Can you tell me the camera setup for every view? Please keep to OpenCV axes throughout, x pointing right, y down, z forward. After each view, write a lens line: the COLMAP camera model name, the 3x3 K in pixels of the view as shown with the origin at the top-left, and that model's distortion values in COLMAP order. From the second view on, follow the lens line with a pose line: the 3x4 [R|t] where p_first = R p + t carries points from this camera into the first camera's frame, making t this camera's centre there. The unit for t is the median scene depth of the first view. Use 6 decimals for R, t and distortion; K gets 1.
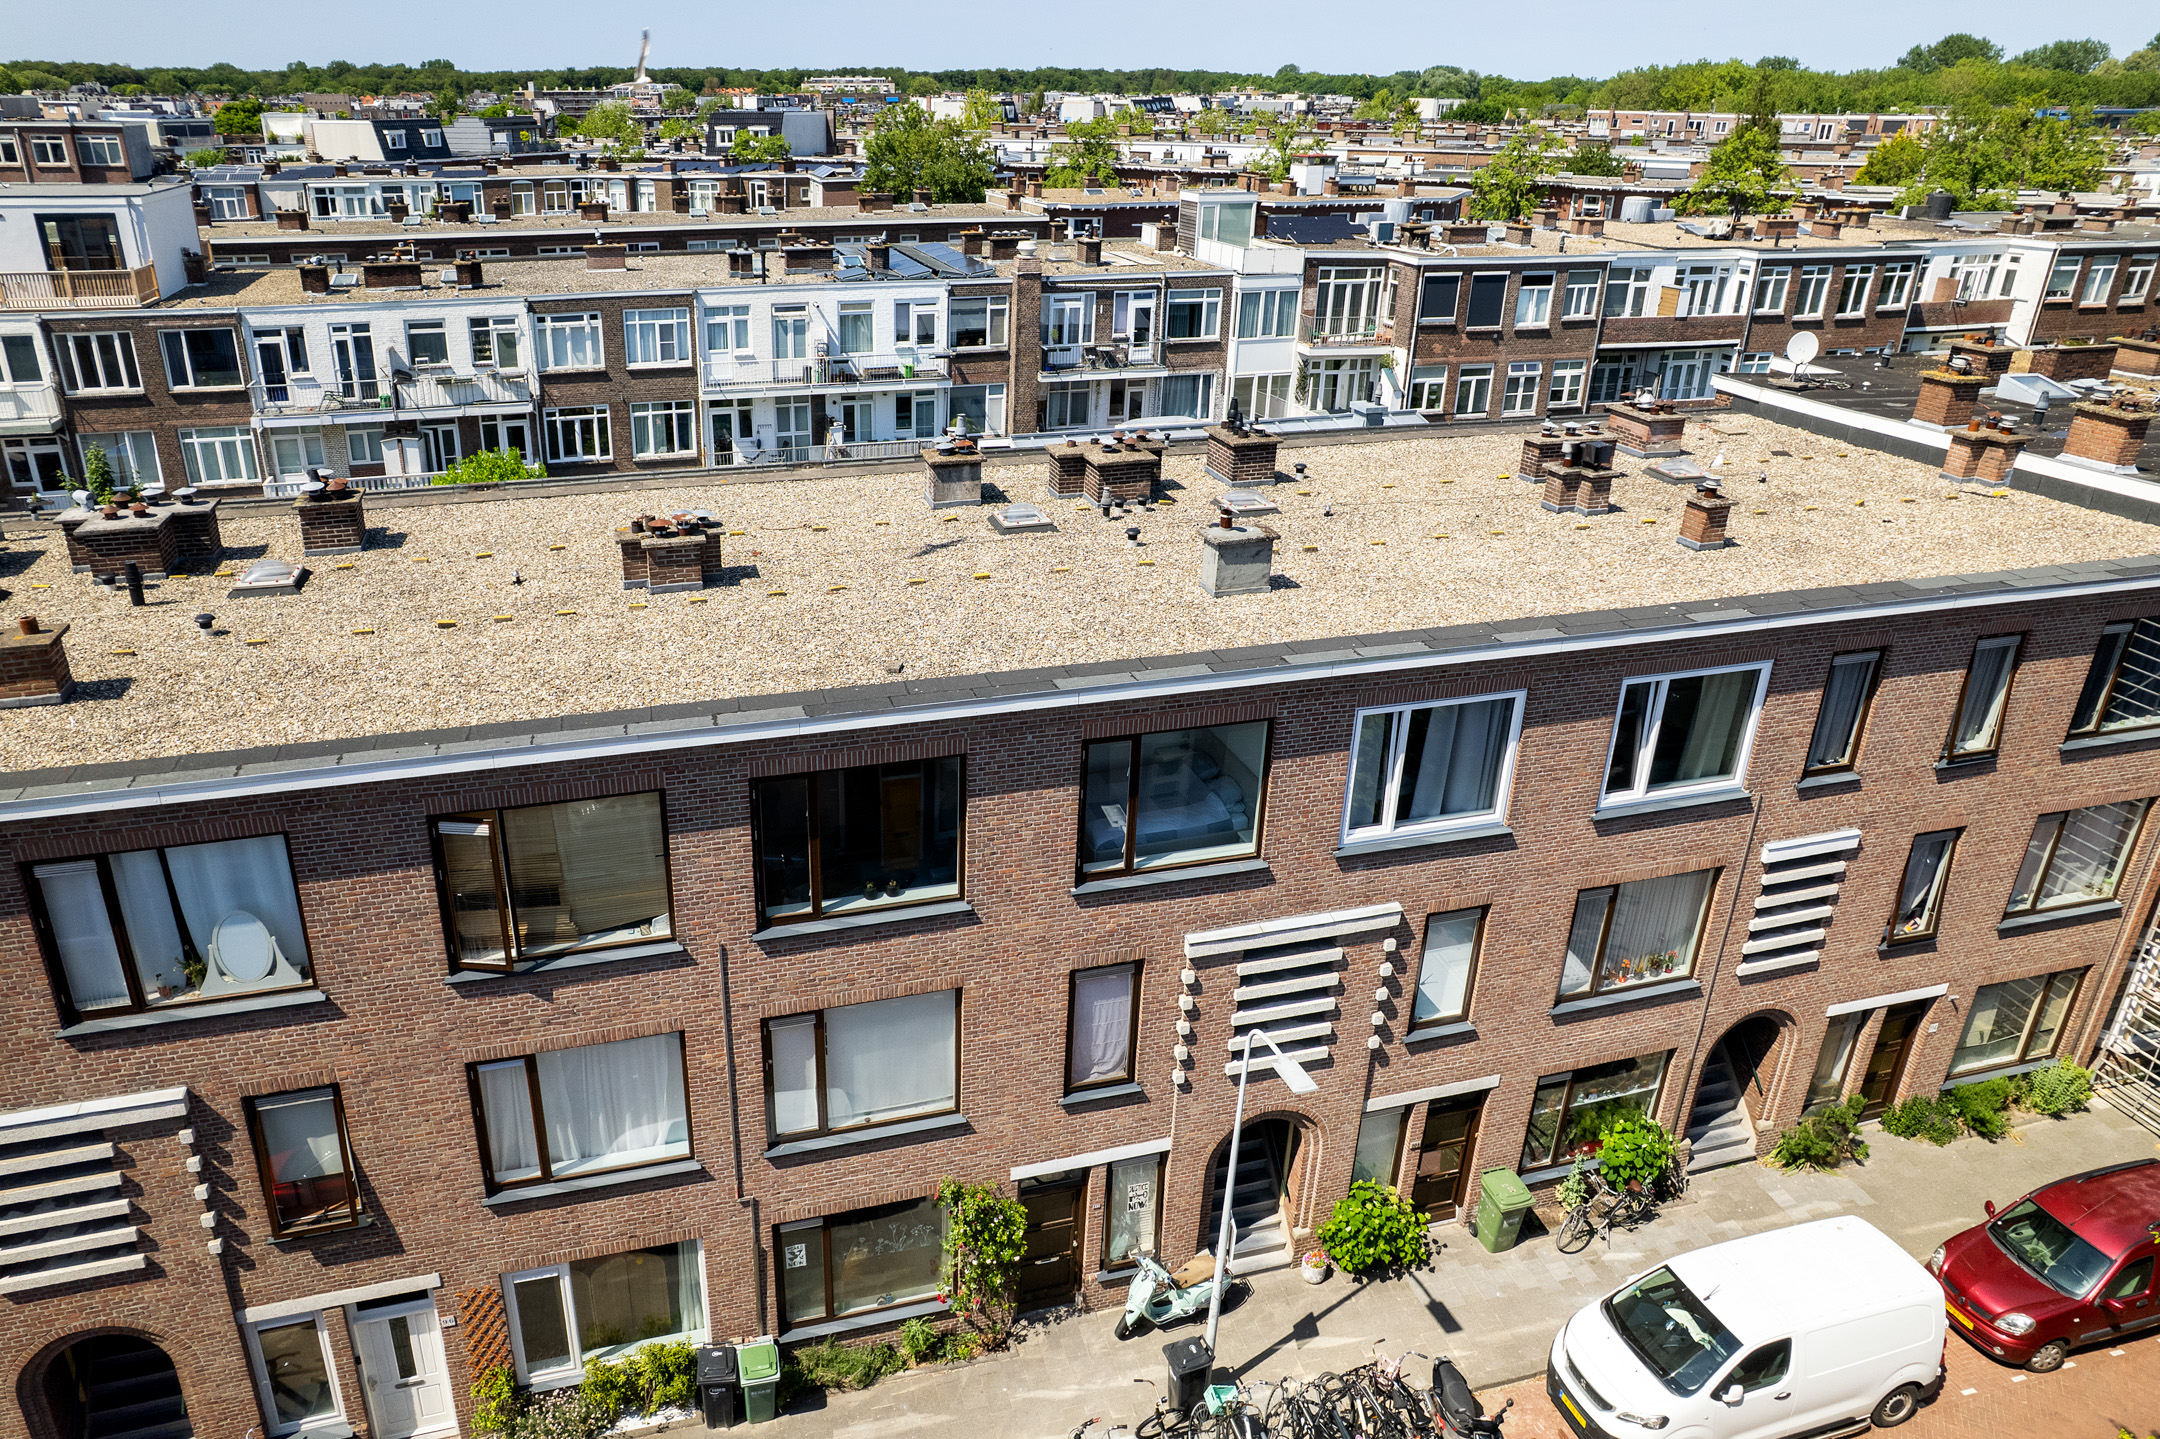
lens RADIAL K [[1371.2, 0, 1080.0], [0, 1371.2, 719.5], [0, 0, 1]] dist [-0.085474, 0.073459]
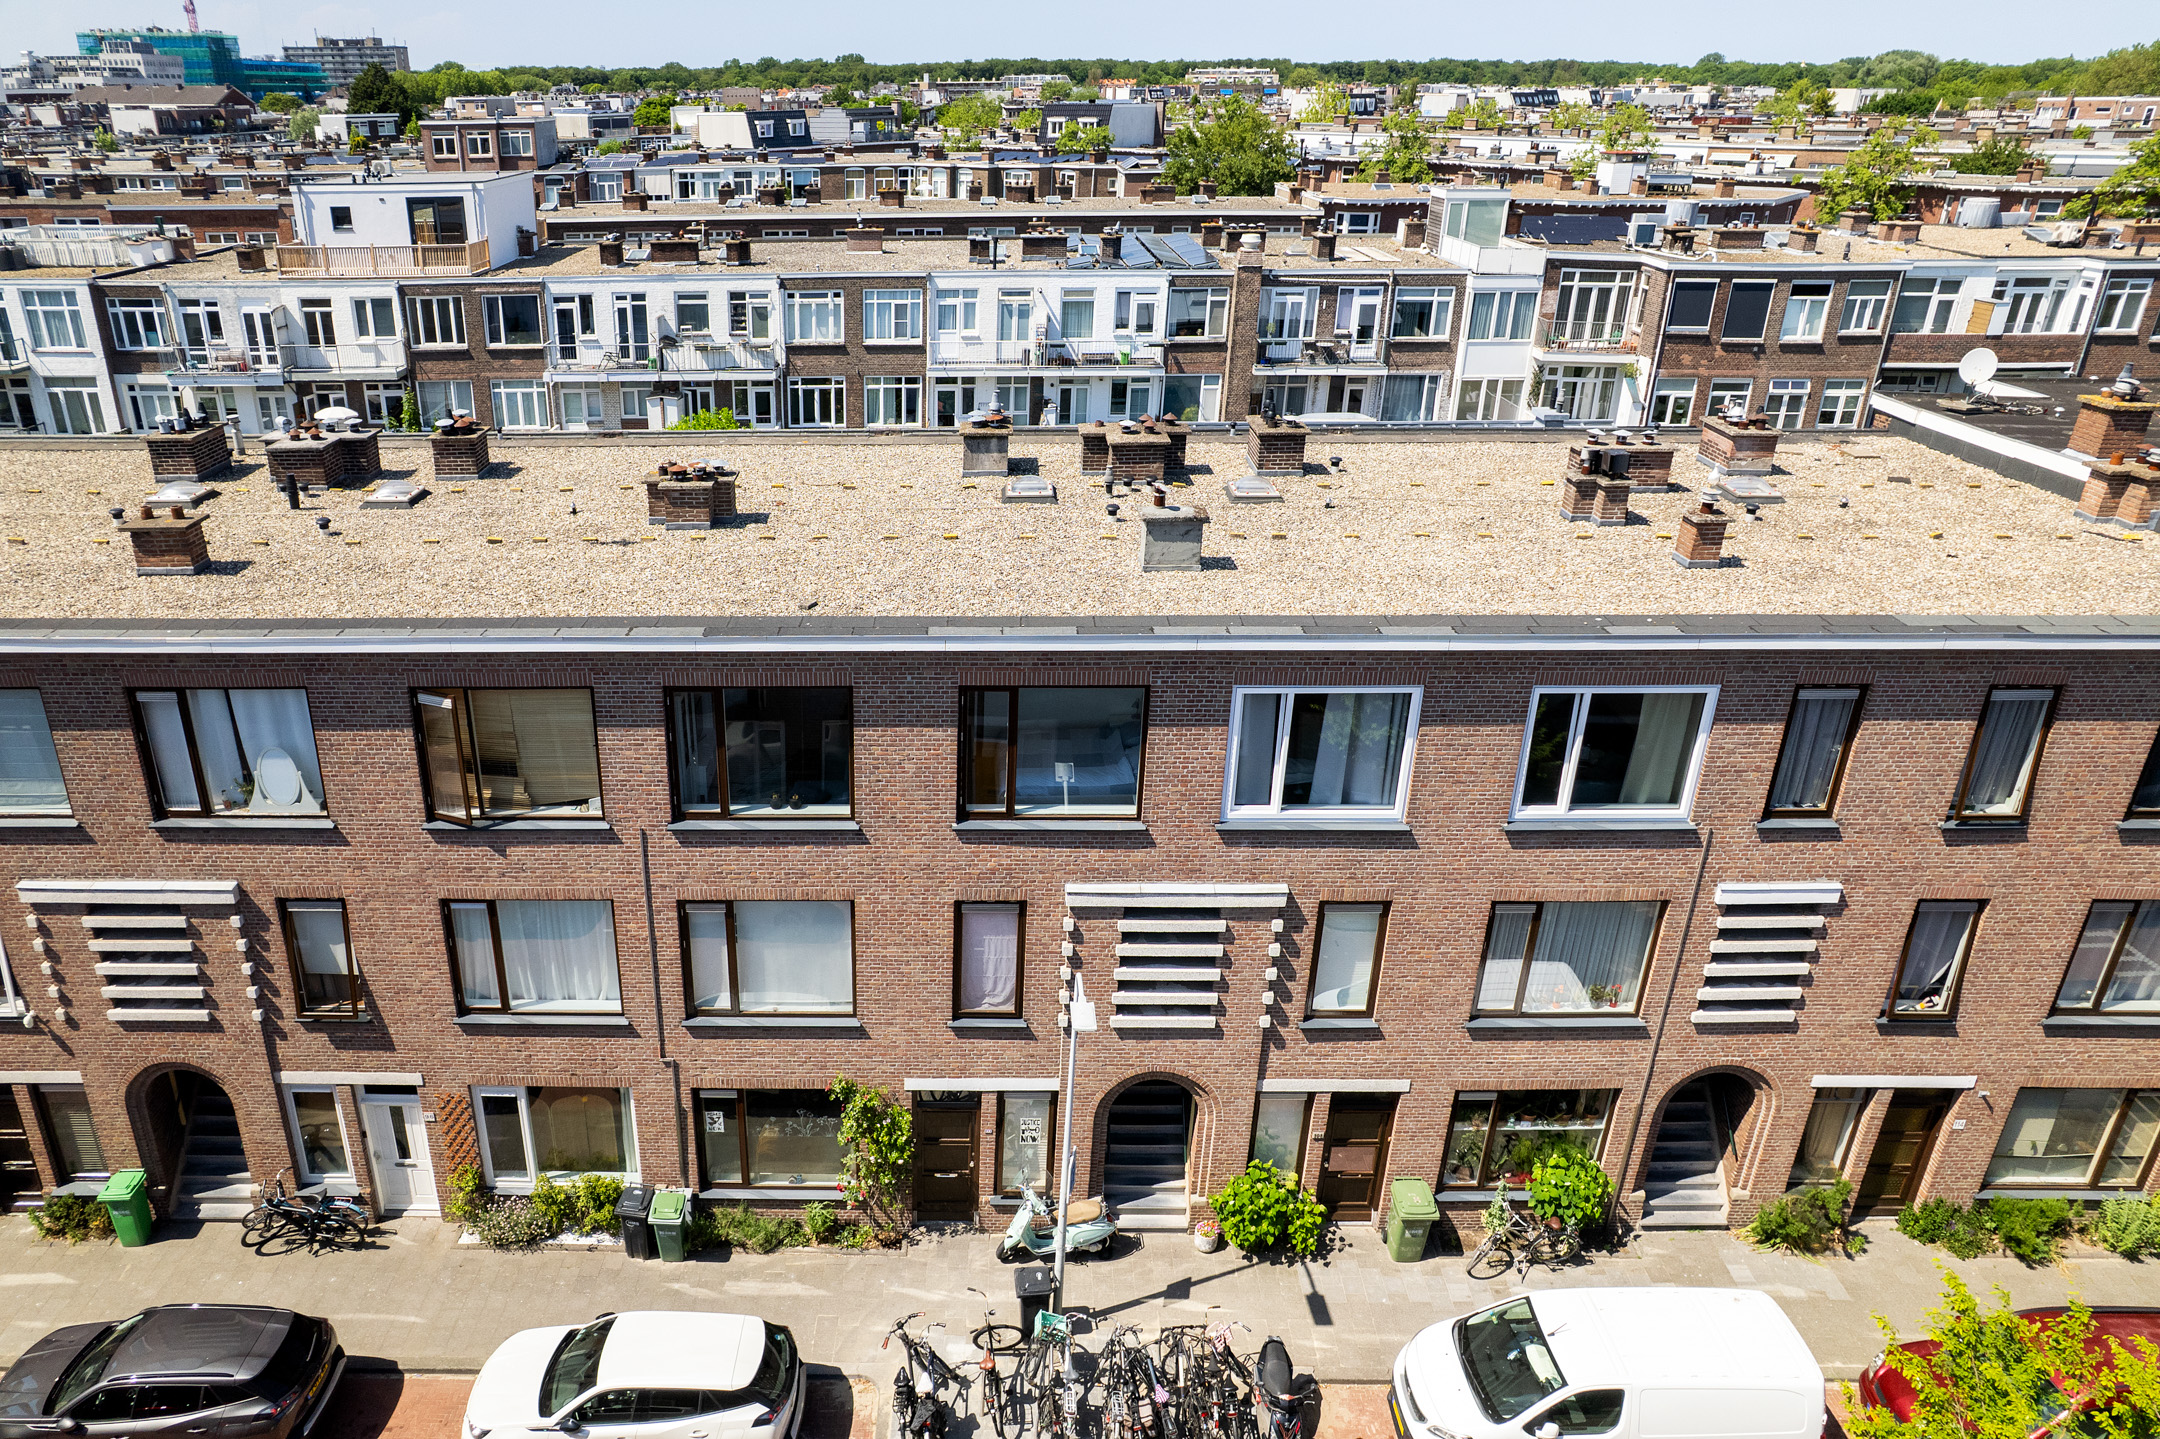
lens RADIAL K [[1401.2, 0, 1080.0], [0, 1401.2, 719.5], [0, 0, 1]] dist [-0.086350, 0.073725]
pose [[0.961188, 0.106009, -0.254713, 0.294050], [-0.106663, 0.994231, 0.011282, 0.014592], [0.254440, 0.016324, 0.966951, -0.040584]]
